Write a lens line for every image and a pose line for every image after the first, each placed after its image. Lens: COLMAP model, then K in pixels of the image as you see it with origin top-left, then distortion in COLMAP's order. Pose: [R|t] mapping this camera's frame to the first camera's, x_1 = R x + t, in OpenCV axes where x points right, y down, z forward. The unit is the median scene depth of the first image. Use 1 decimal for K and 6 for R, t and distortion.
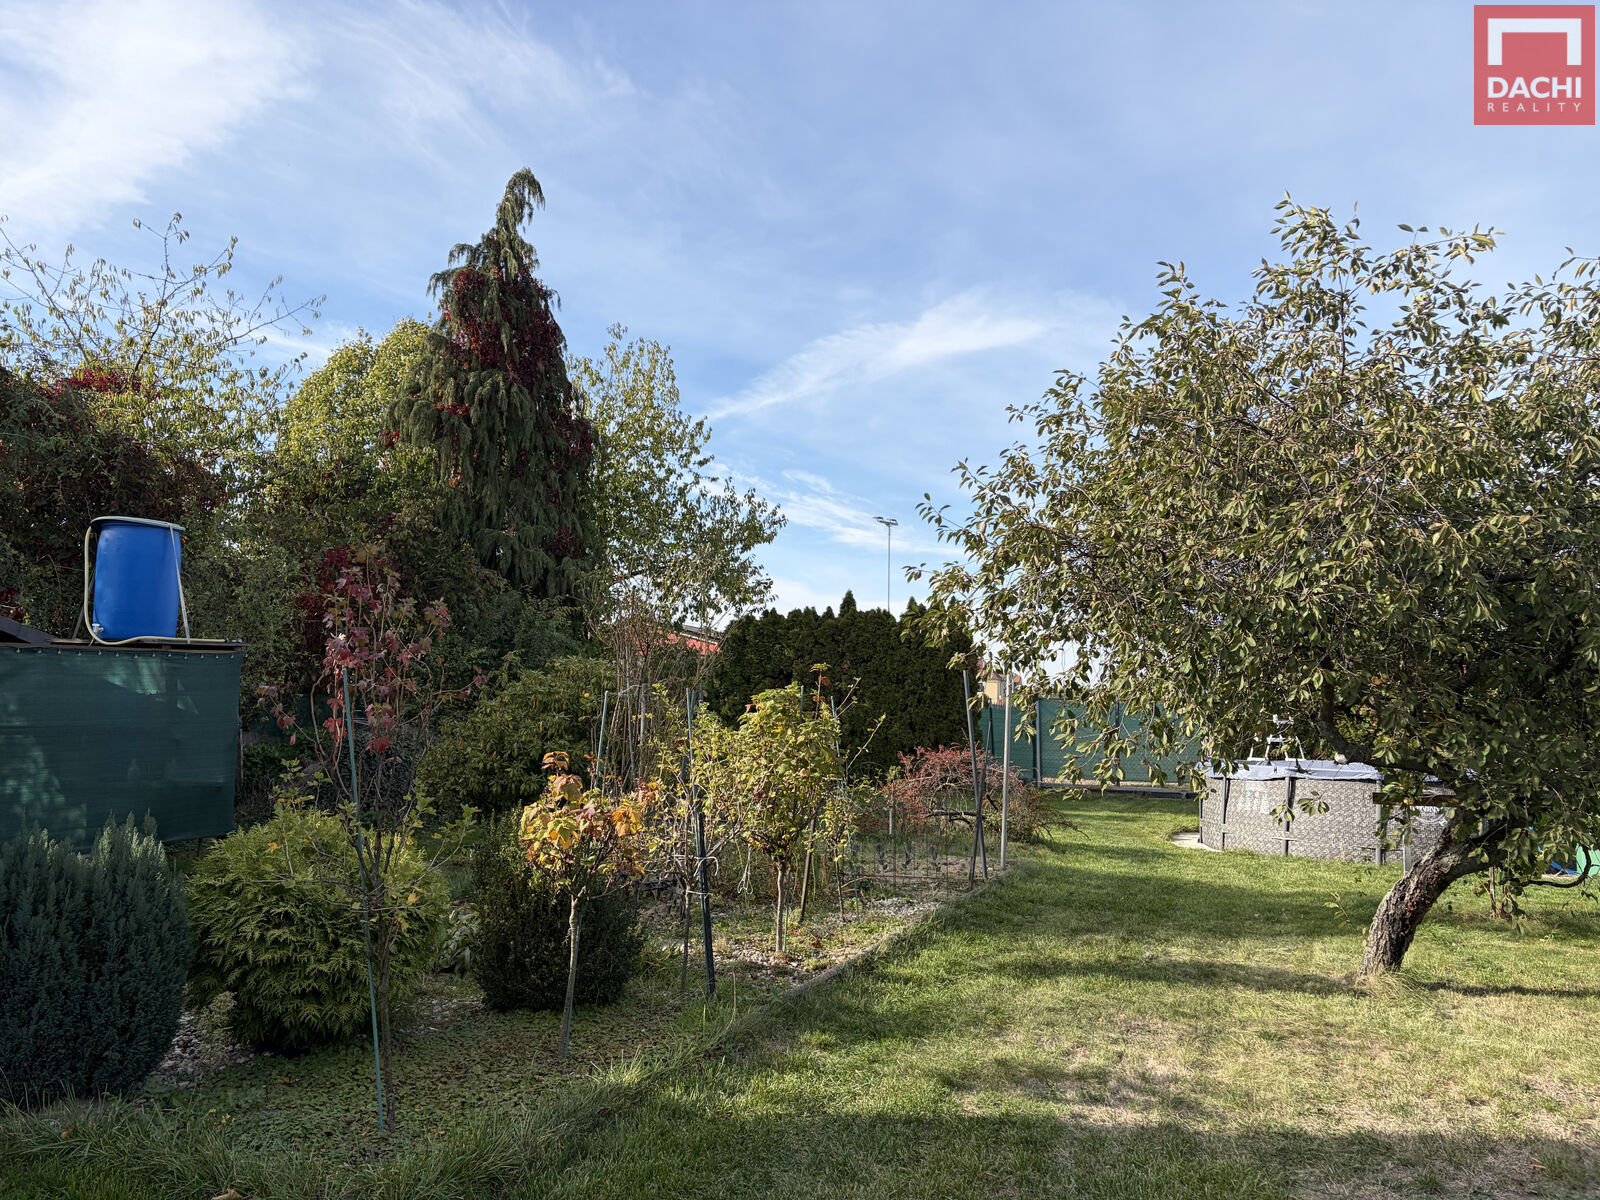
lens RADIAL K [[1224.1, 0, 803.3], [0, 1224.1, 588.0], [0, 0, 1]] dist [0.065588, -0.053578]
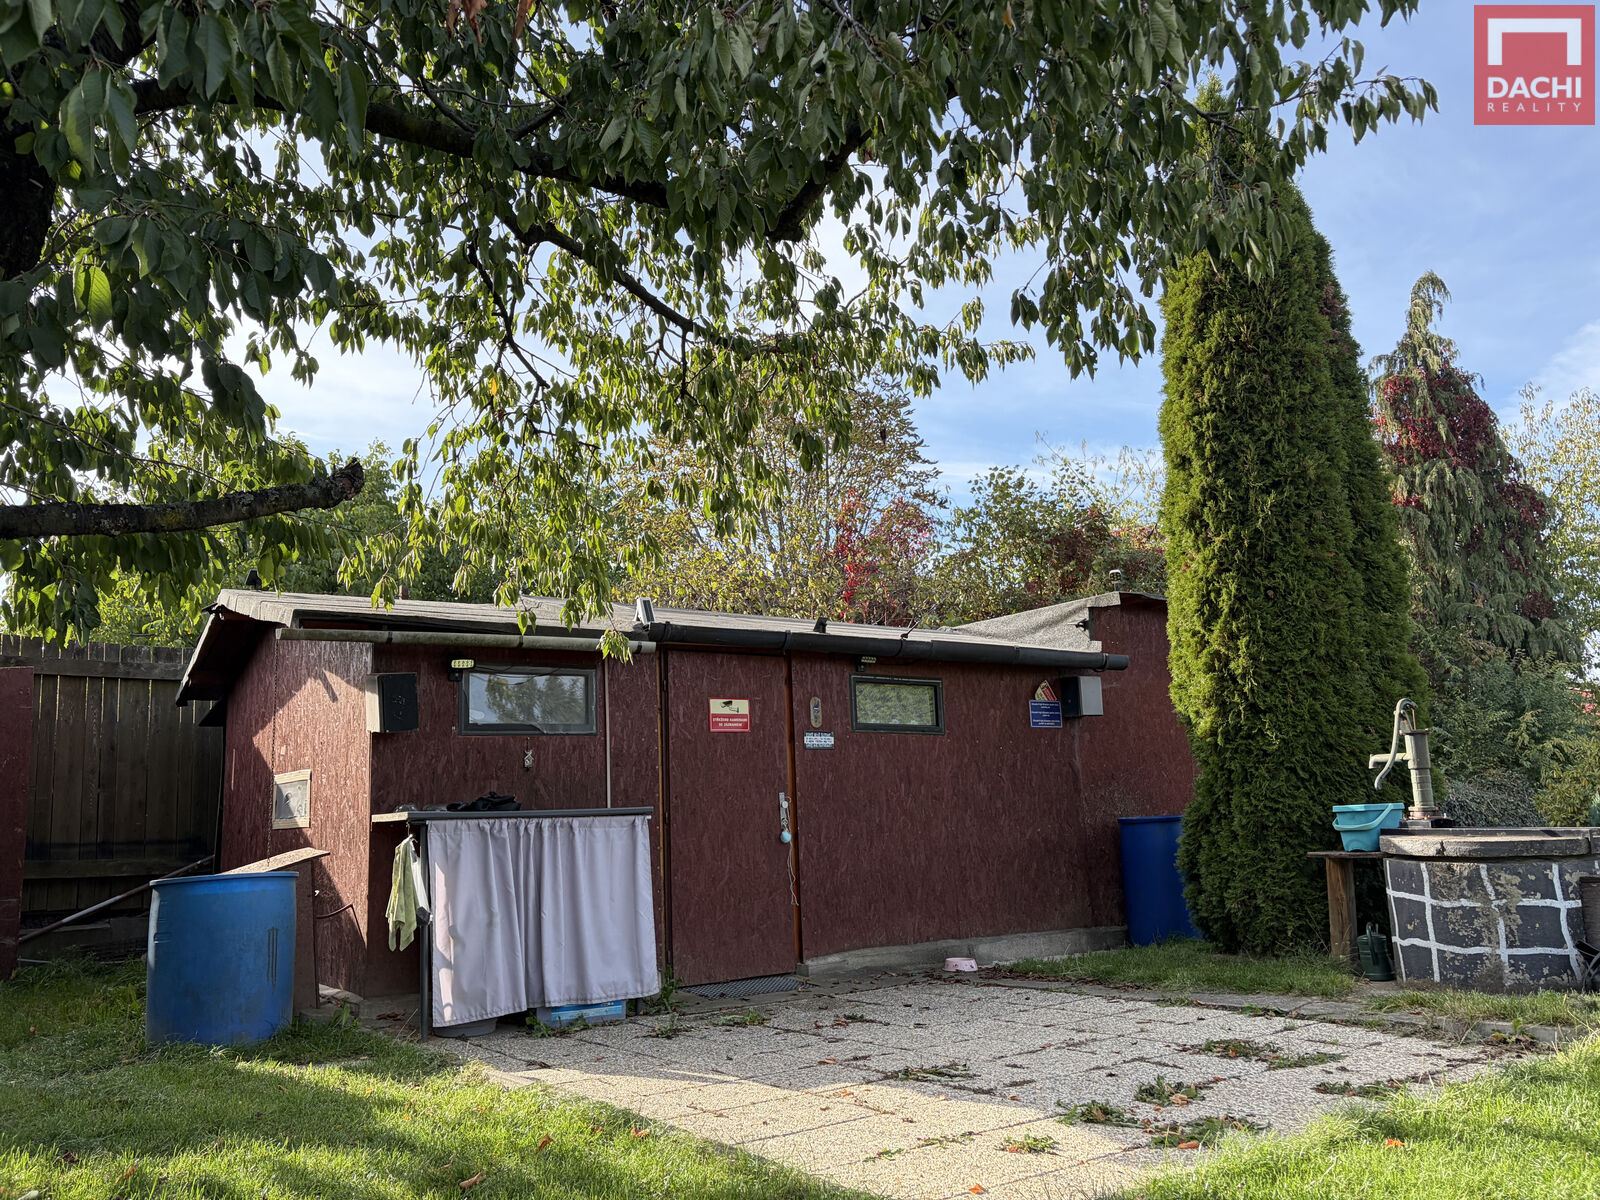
lens RADIAL K [[1224.1, 0, 800.4], [0, 1224.1, 598.3], [0, 0, 1]] dist [0.065588, -0.053578]
pose [[0.814023, -0.155420, -0.559653, -0.116635], [0.113488, 0.987523, -0.109172, 0.000419], [0.569638, 0.025354, 0.821504, -0.223068]]
